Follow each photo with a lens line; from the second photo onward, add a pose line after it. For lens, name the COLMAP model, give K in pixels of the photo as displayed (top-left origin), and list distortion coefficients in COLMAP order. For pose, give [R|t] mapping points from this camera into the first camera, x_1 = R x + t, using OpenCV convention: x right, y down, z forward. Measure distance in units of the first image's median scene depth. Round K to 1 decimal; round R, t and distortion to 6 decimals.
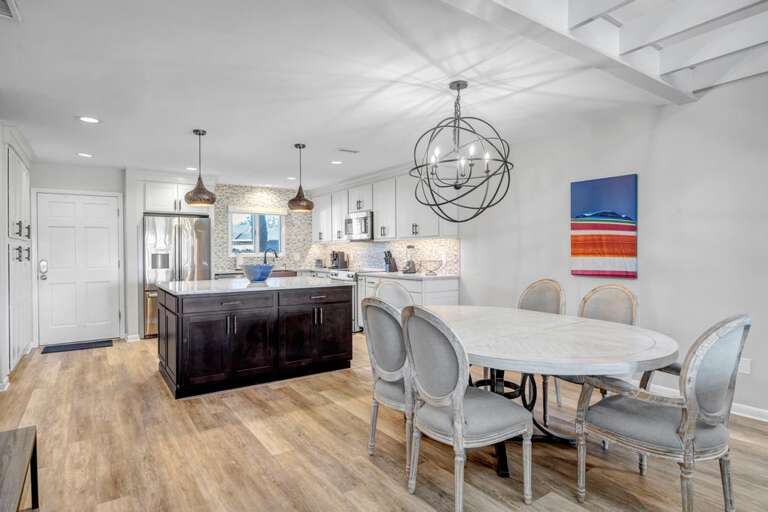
lens RADIAL K [[430.7, 0, 378.3], [0, 430.7, 253.8], [0, 0, 1]] dist [-0.008271, -0.001115]
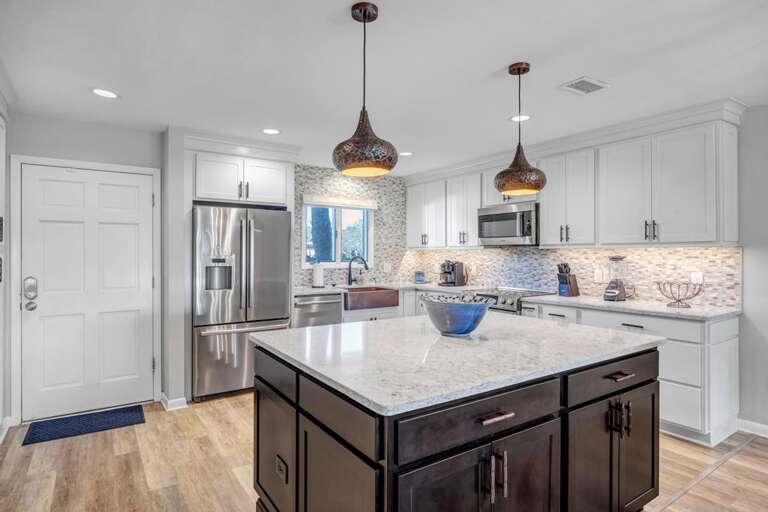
lens RADIAL K [[430.7, 0, 377.6], [0, 430.7, 252.7], [0, 0, 1]] dist [-0.008271, -0.001115]
pose [[0.999927, 0.008395, -0.008736, -0.267203], [-0.008465, 0.999932, -0.008046, -0.016591], [0.008668, 0.008120, 0.999929, 0.369819]]
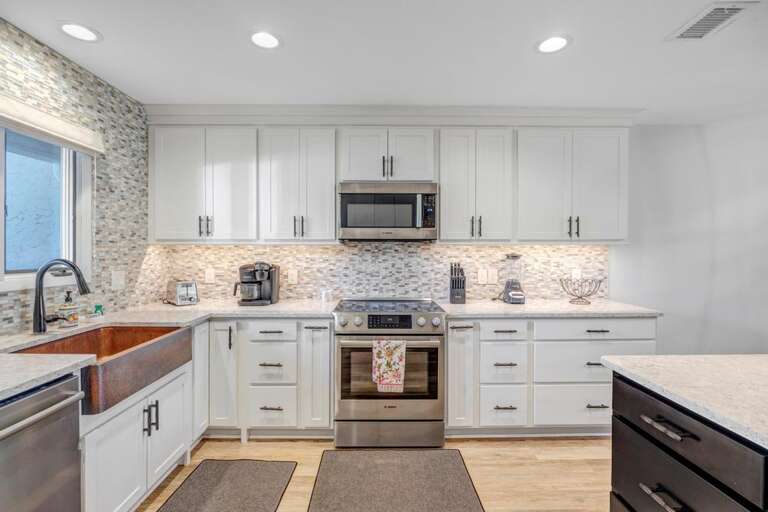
lens RADIAL K [[355.8, 0, 385.0], [0, 355.8, 254.7], [0, 0, 1]] dist [-0.016361, -0.000695]
pose [[0.547977, -0.000197, 0.836493, -0.415208], [0.000116, 1.000000, 0.000159, -0.018774], [-0.836493, 0.000009, 0.547977, 0.881657]]
